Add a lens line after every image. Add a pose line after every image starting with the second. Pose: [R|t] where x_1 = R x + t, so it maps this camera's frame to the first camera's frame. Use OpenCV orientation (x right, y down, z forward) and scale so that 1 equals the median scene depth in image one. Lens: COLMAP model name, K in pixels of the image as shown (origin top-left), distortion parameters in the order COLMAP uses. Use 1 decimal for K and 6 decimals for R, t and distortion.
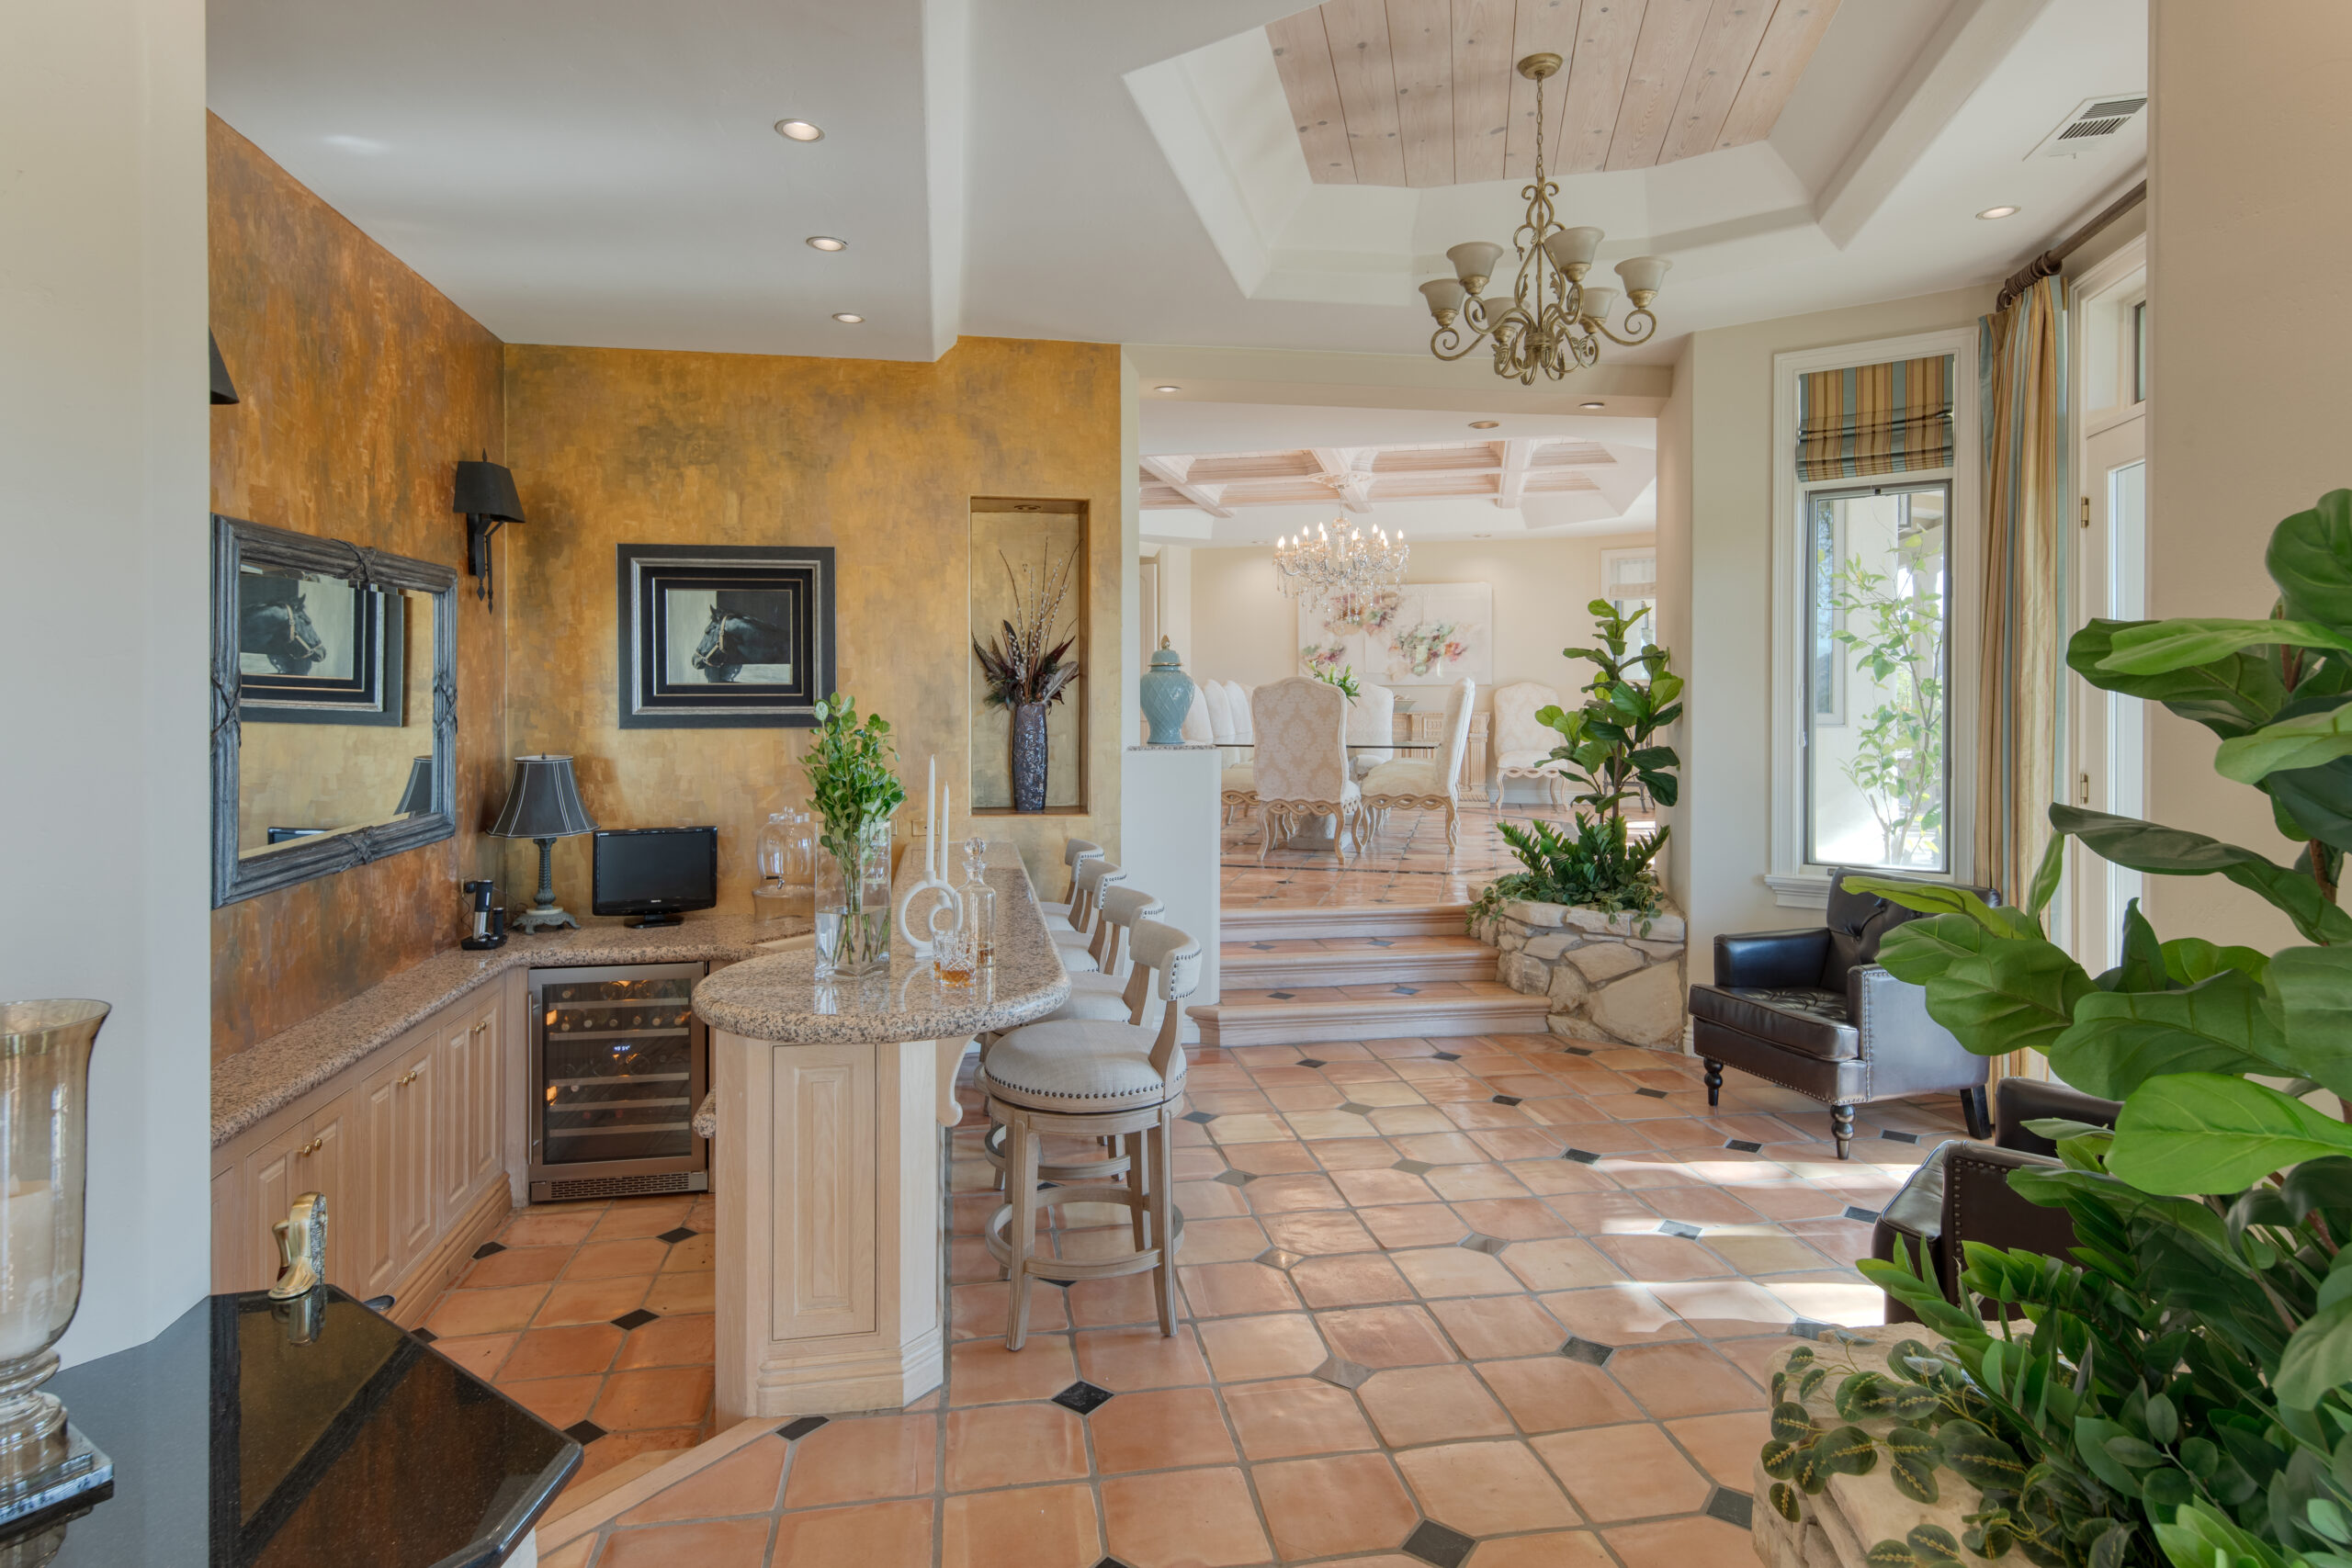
lens RADIAL K [[1254.3, 0, 1172.2], [0, 1254.3, 720.5], [0, 0, 1]] dist [0.000990, -0.000270]
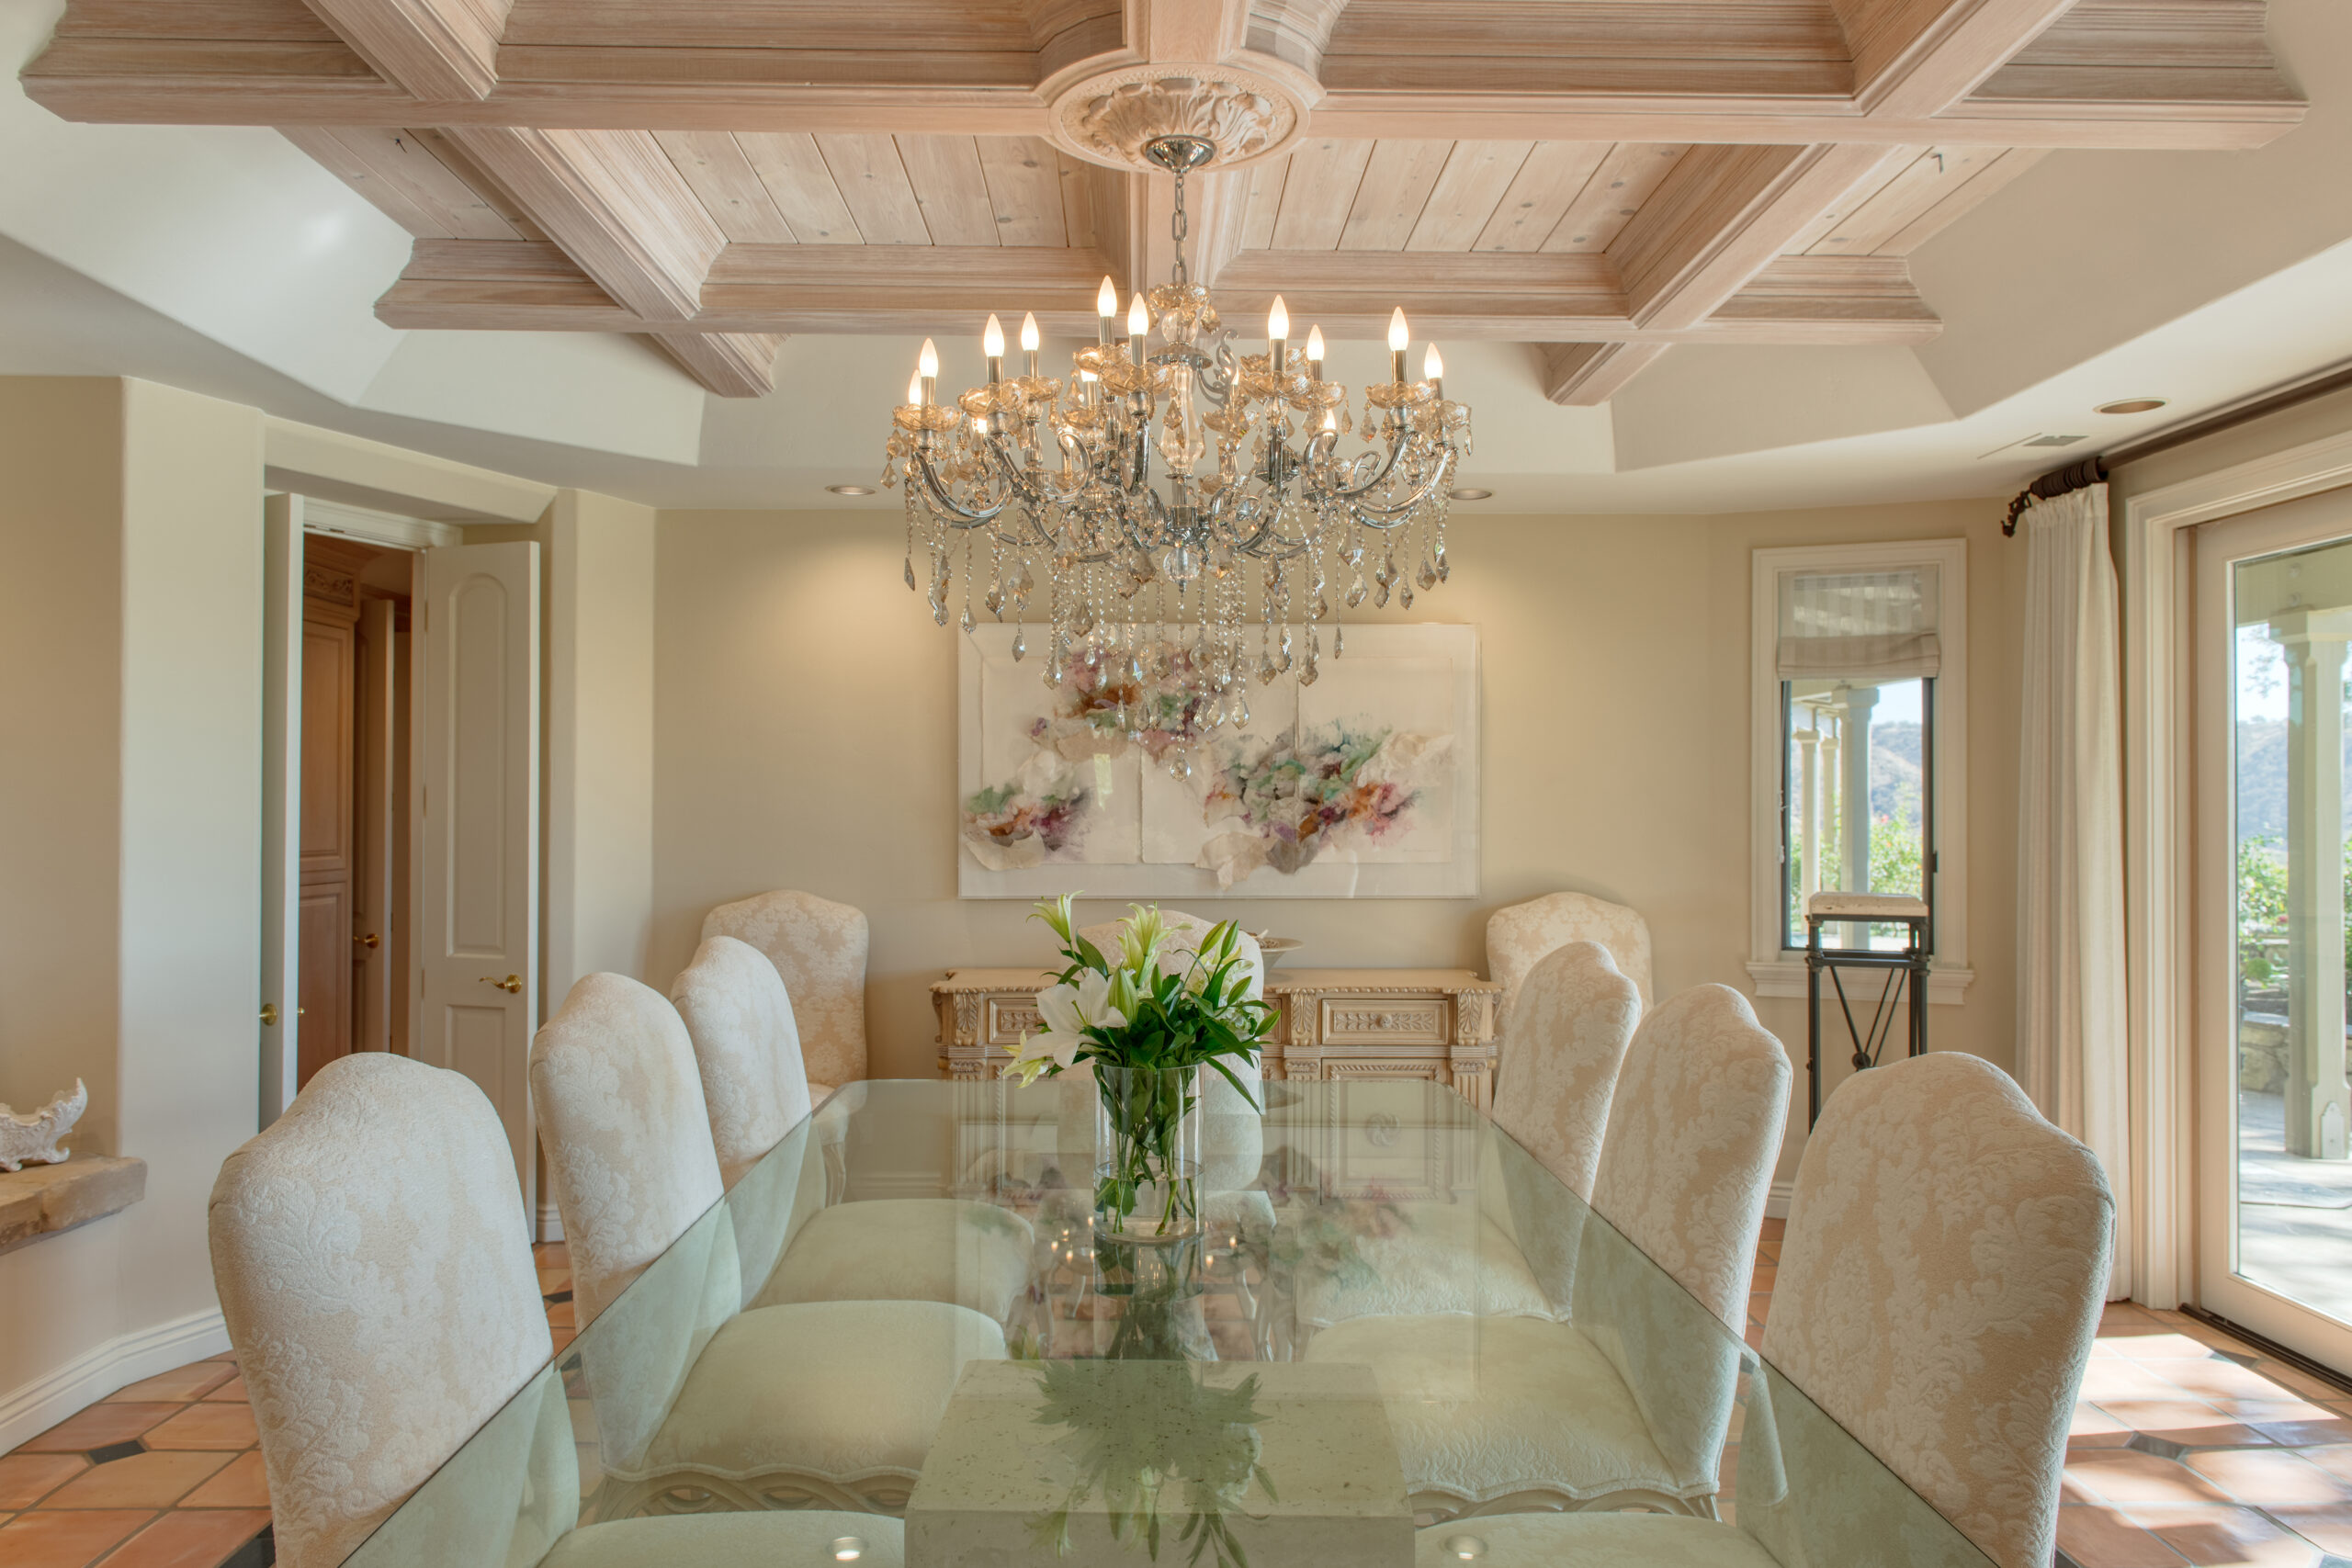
lens RADIAL K [[1574.8, 0, 1176.0], [0, 1574.8, 784.0], [0, 0, 1]] dist [-0.002408, 0.001469]
pose [[0.965300, 0.007419, 0.261037, 0.069524], [0.001555, 0.999415, -0.034152, -0.071489], [-0.261138, 0.033373, 0.964724, 0.879563]]
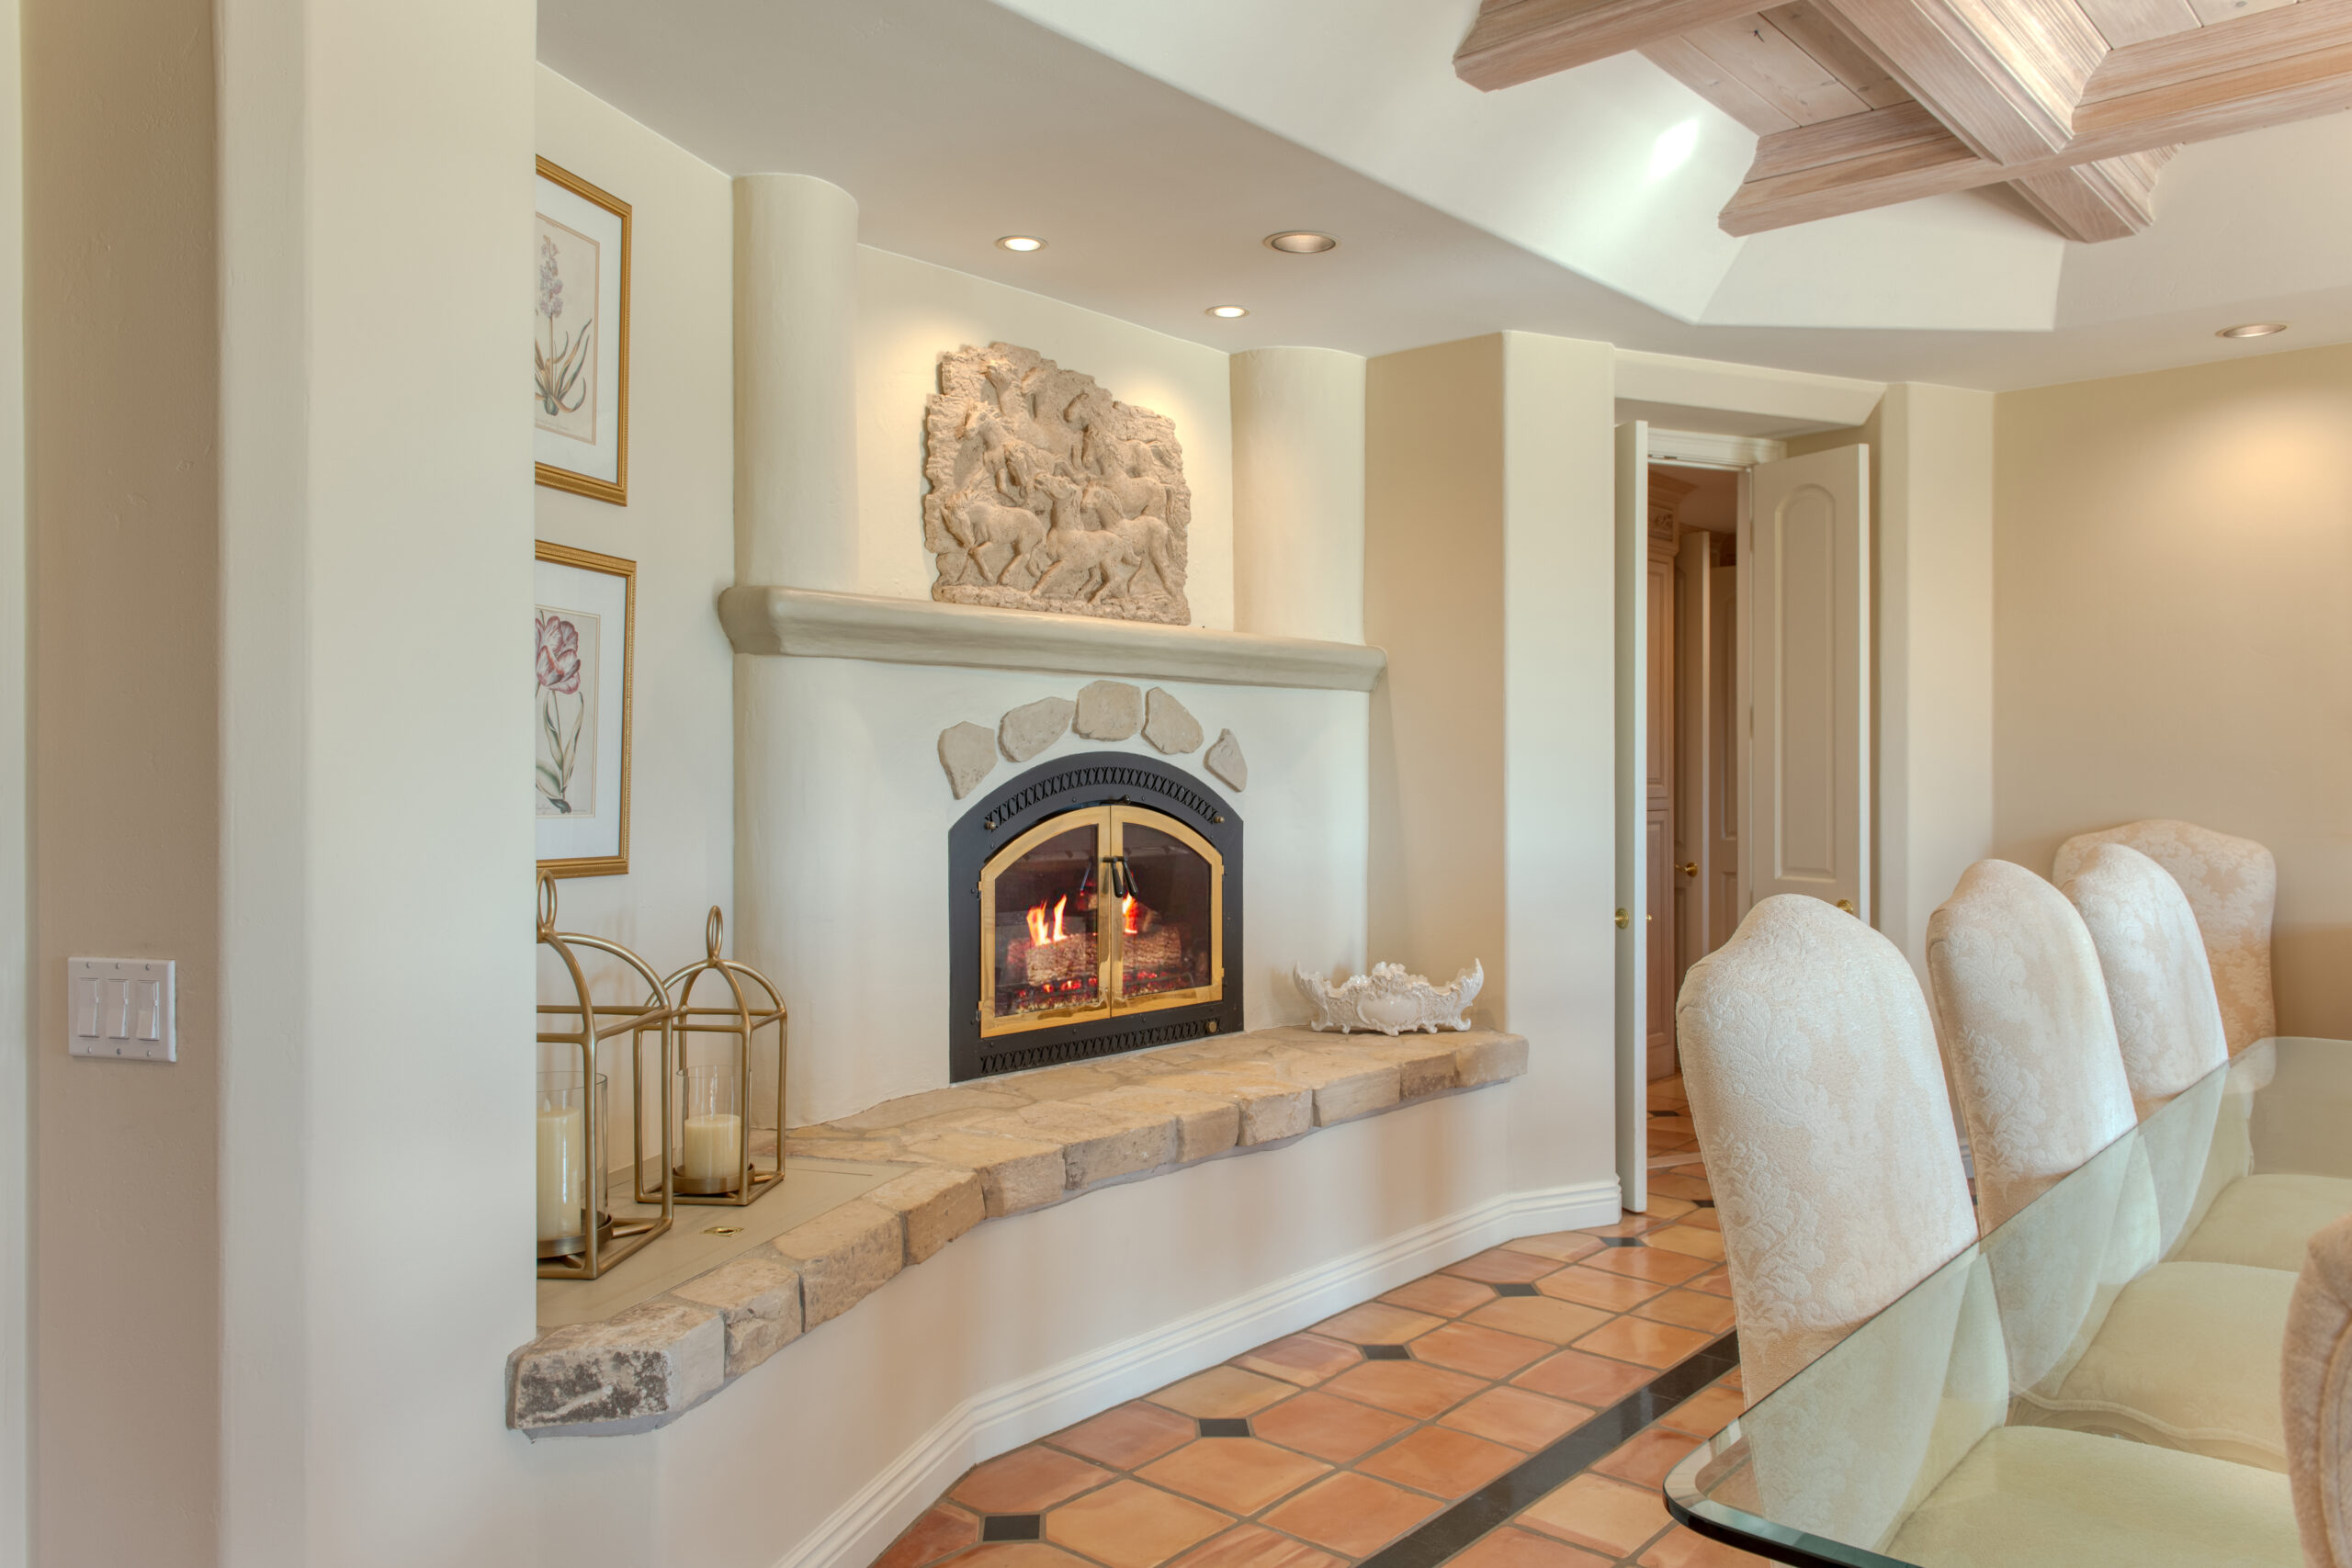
lens RADIAL K [[1679.2, 0, 1176.0], [0, 1679.2, 784.0], [0, 0, 1]] dist [0.004032, -0.002064]
pose [[0.891776, 0.001064, -0.452476, 0.041047], [-0.010963, 0.999754, -0.019256, -0.045933], [0.452345, 0.022132, 0.891569, 0.867948]]
